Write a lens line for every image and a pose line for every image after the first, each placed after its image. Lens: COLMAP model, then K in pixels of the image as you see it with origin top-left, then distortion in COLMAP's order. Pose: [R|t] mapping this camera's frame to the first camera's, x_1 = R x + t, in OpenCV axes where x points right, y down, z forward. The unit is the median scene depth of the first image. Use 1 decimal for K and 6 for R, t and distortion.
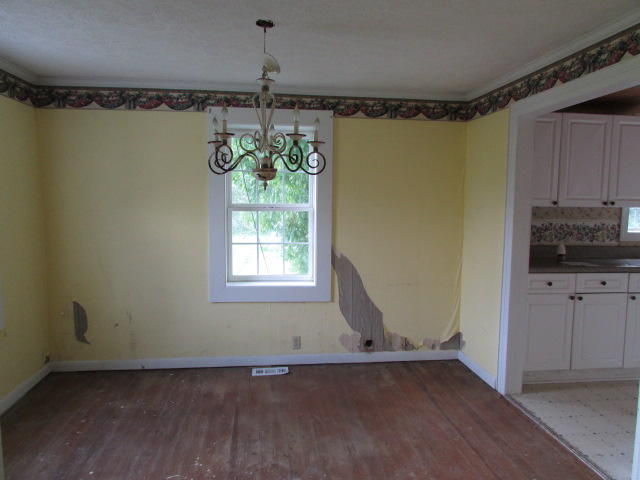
lens RADIAL K [[462.8, 0, 320.7], [0, 462.8, 238.8], [0, 0, 1]] dist [-0.026359, 0.015637]
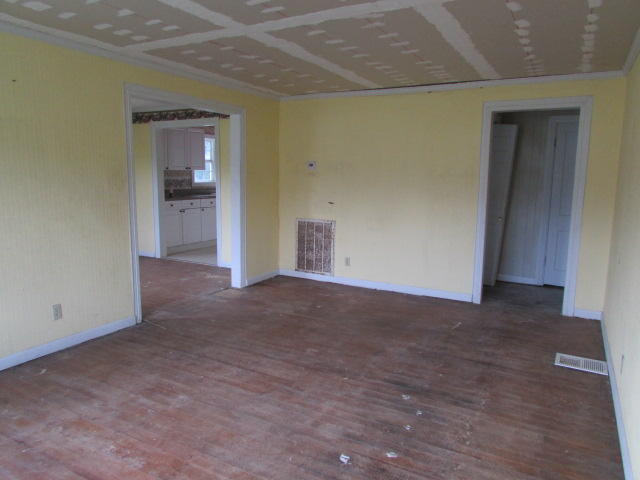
lens RADIAL K [[462.8, 0, 318.6], [0, 462.8, 239.2], [0, 0, 1]] dist [-0.026359, 0.015637]
pose [[0.591674, -0.120264, 0.797156, -0.842606], [0.060172, 0.992640, 0.105094, 0.066125], [-0.803929, -0.014215, 0.594556, -0.852159]]
